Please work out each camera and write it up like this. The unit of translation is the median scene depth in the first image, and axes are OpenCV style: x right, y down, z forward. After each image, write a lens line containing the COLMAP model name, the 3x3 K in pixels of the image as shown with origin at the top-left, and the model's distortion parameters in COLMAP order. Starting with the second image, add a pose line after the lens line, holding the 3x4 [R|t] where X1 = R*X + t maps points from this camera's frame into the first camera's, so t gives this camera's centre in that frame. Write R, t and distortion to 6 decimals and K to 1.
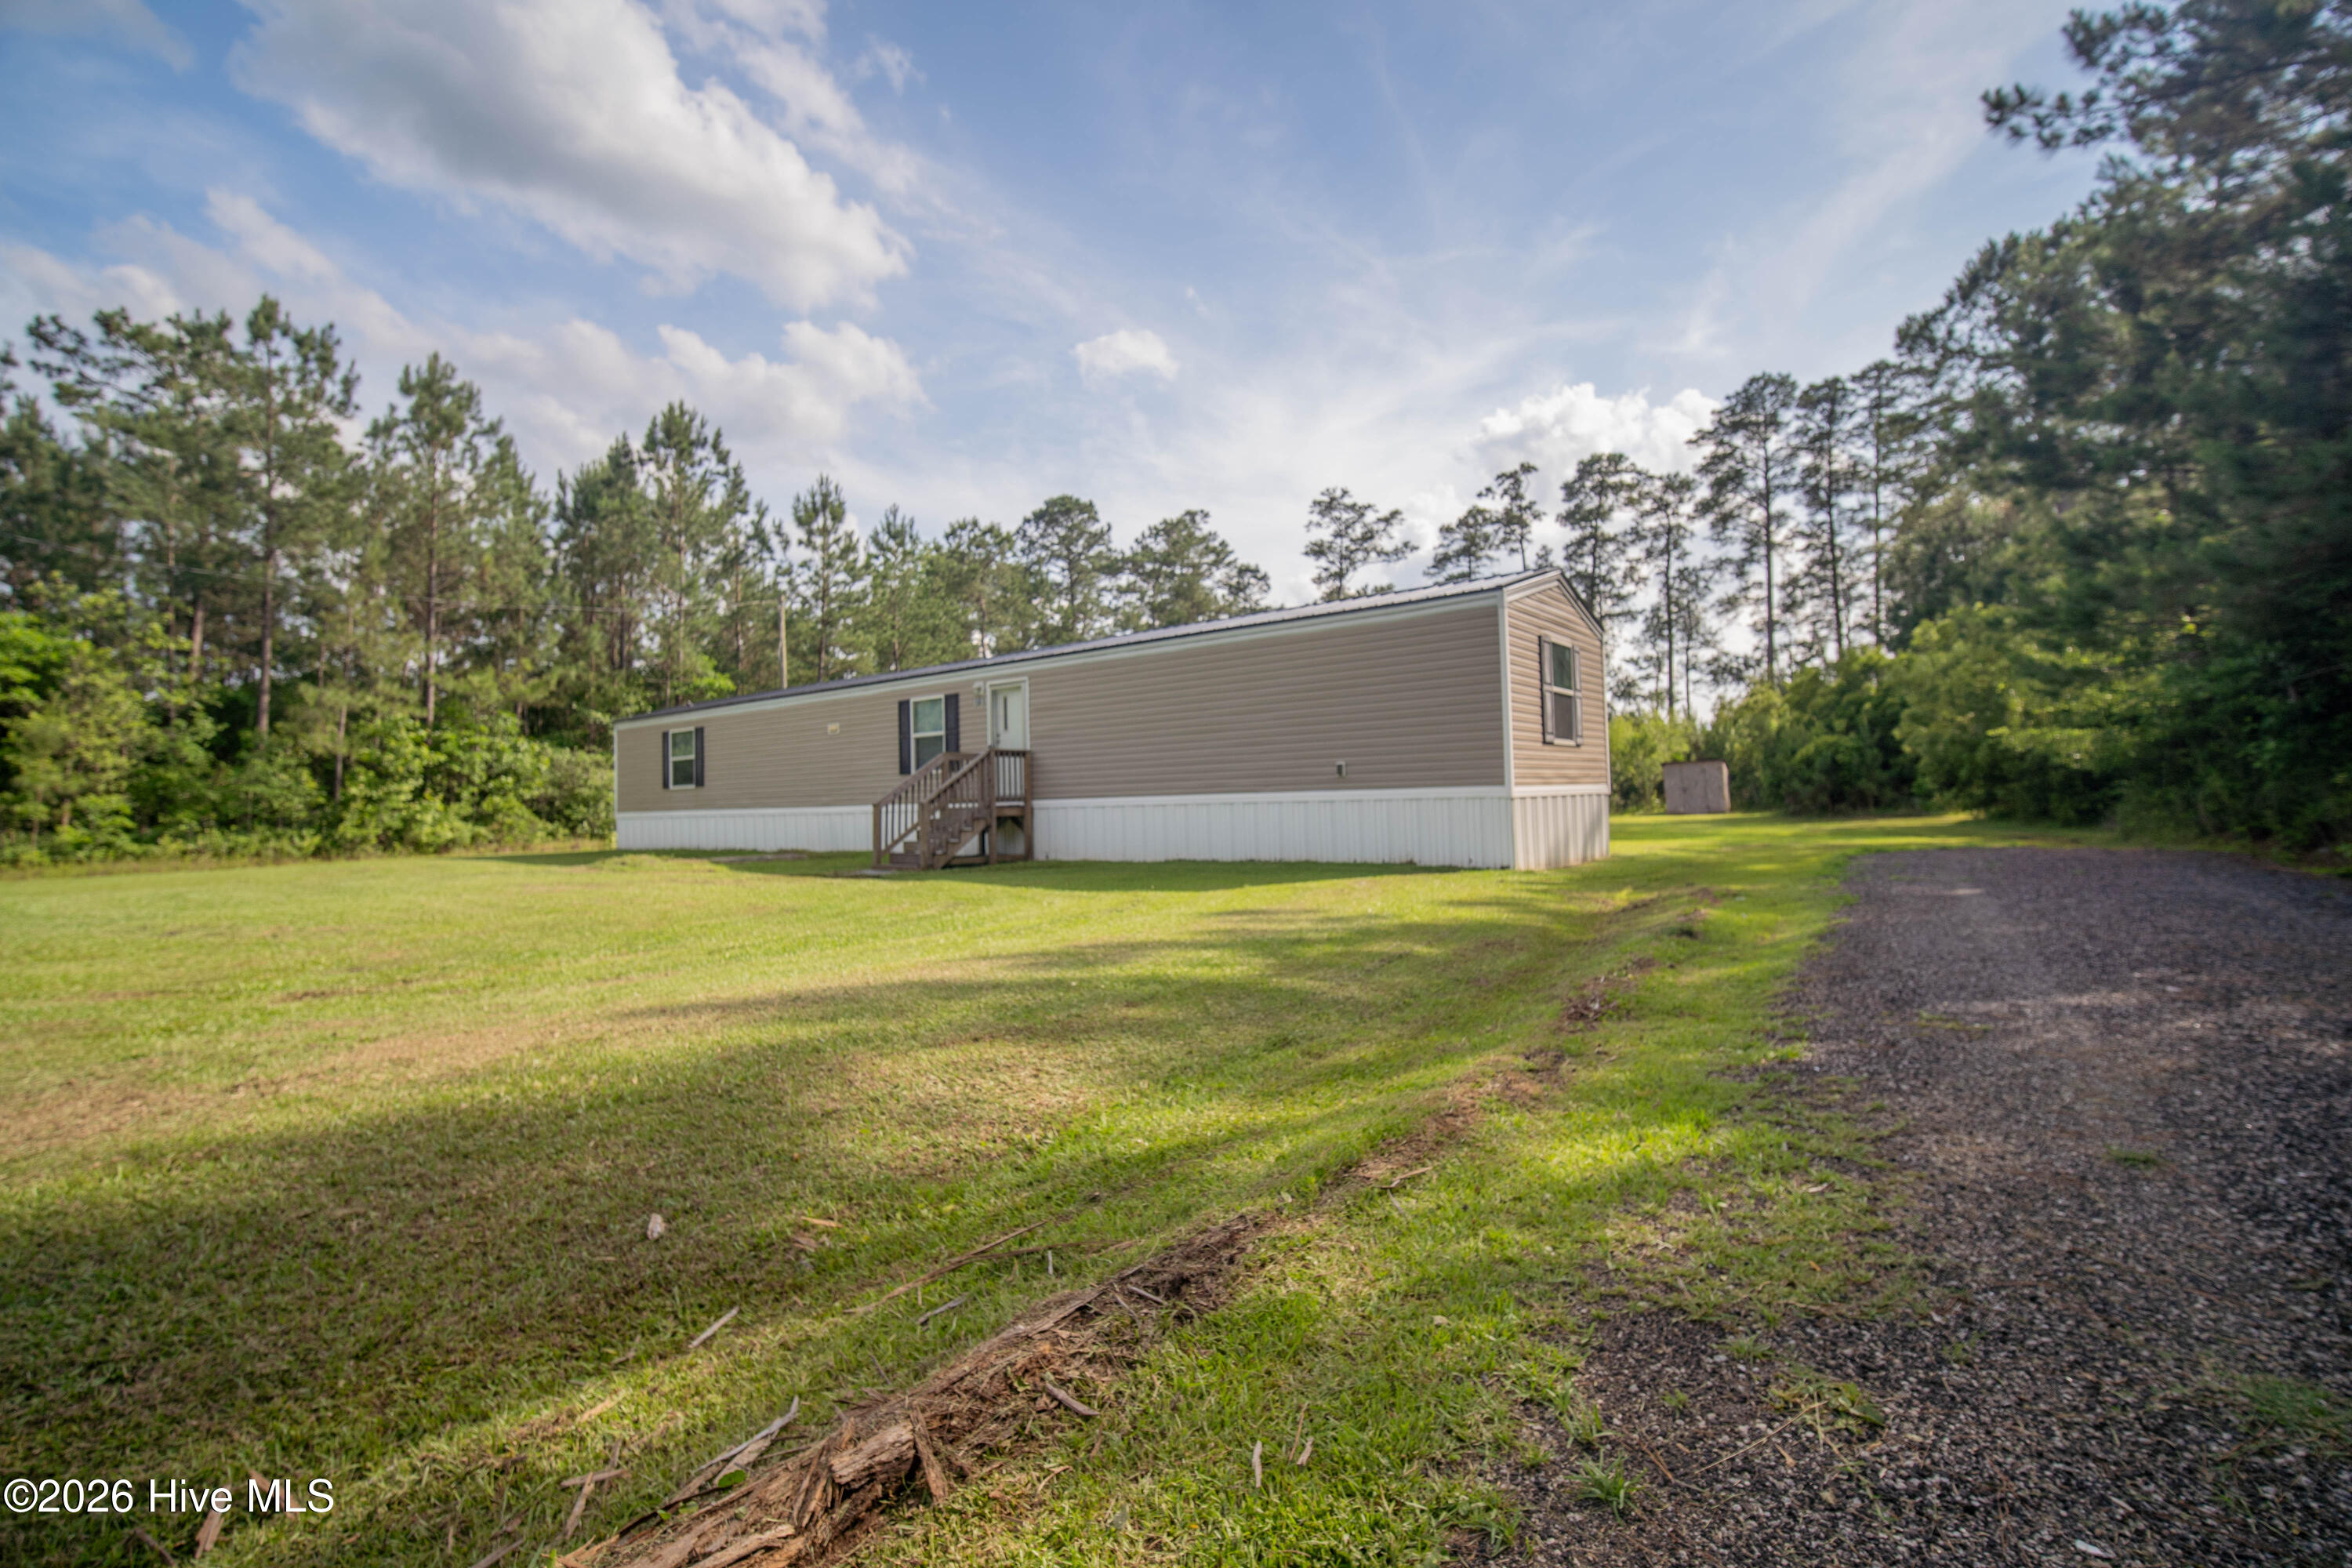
lens RADIAL K [[1010.7, 0, 1168.1], [0, 1010.7, 764.3], [0, 0, 1]] dist [0.000093, -0.000072]
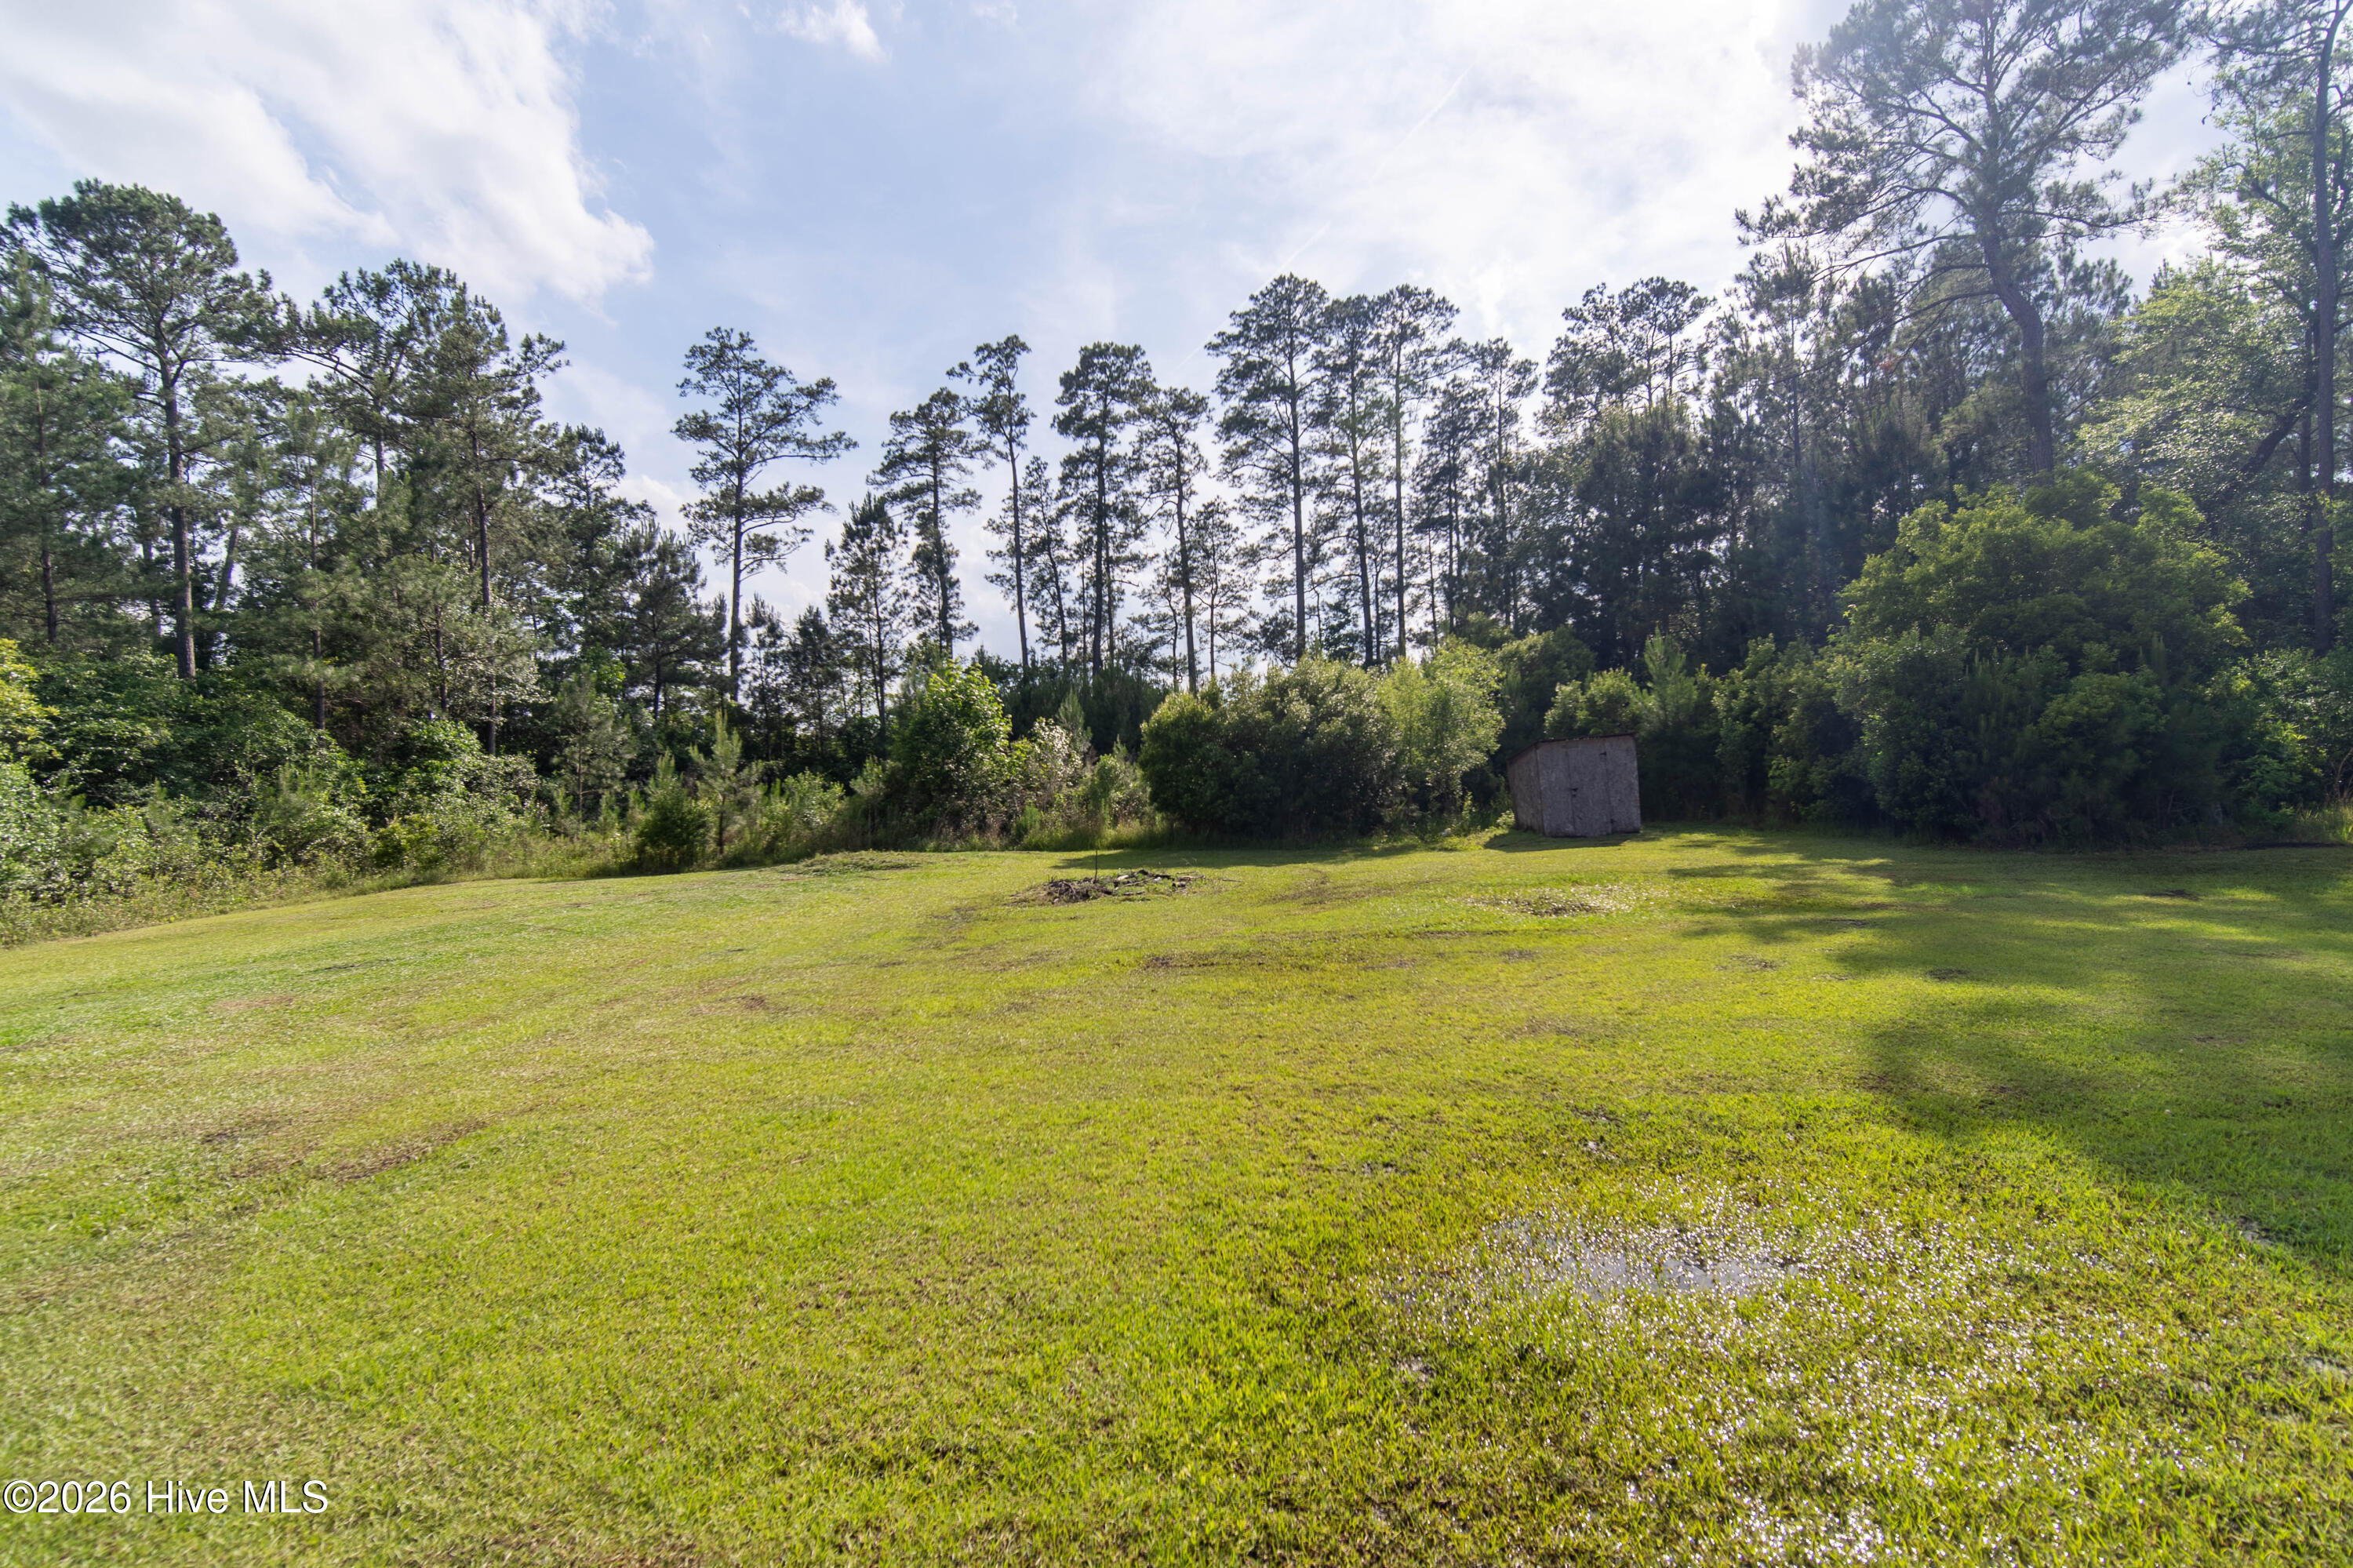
lens RADIAL K [[1075.1, 0, 1161.2], [0, 1075.1, 768.8], [0, 0, 1]] dist [-0.001079, -0.000209]
pose [[0.828904, -0.018929, 0.559071, 0.005373], [0.014812, 0.999820, 0.011892, 0.002676], [-0.559195, -0.001577, 0.829035, 0.301452]]
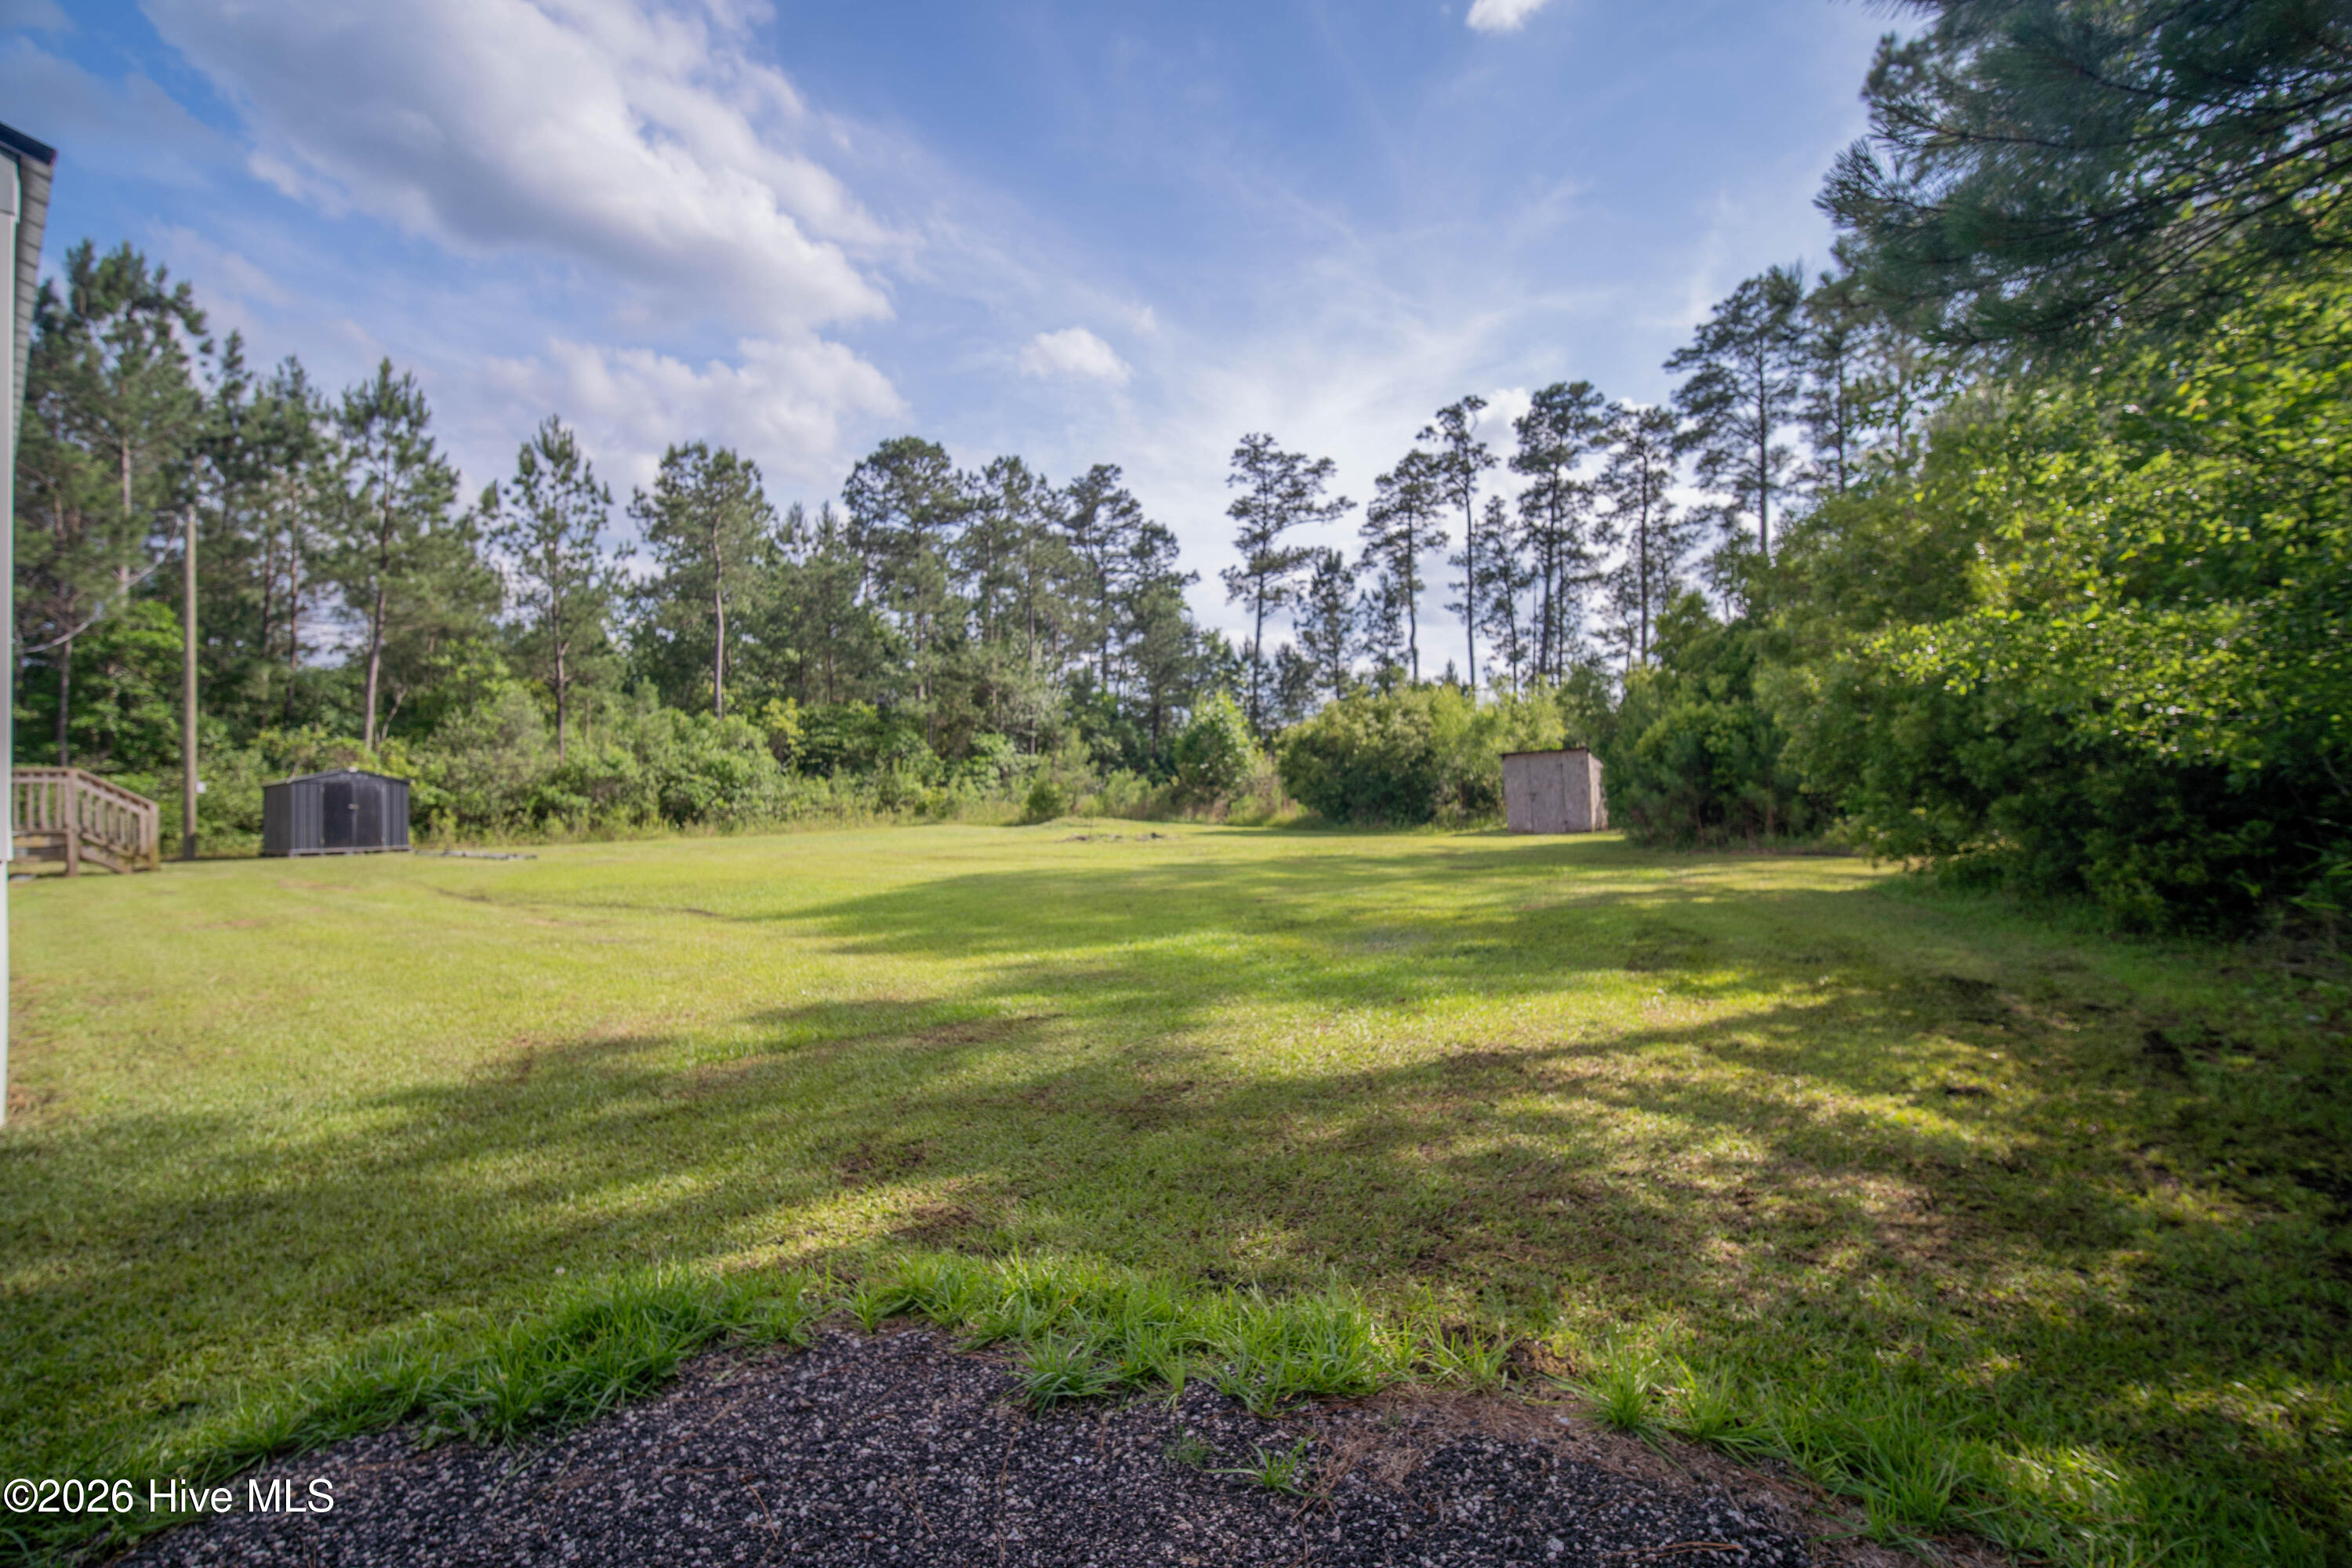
lens RADIAL K [[1009.2, 0, 1167.2], [0, 1009.2, 777.7], [0, 0, 1]] dist [-0.001556, -0.000115]
pose [[0.999230, 0.003014, -0.039127, 0.135440], [-0.002264, 0.999813, 0.019202, 0.000772], [0.039177, -0.019098, 0.999050, 0.152434]]
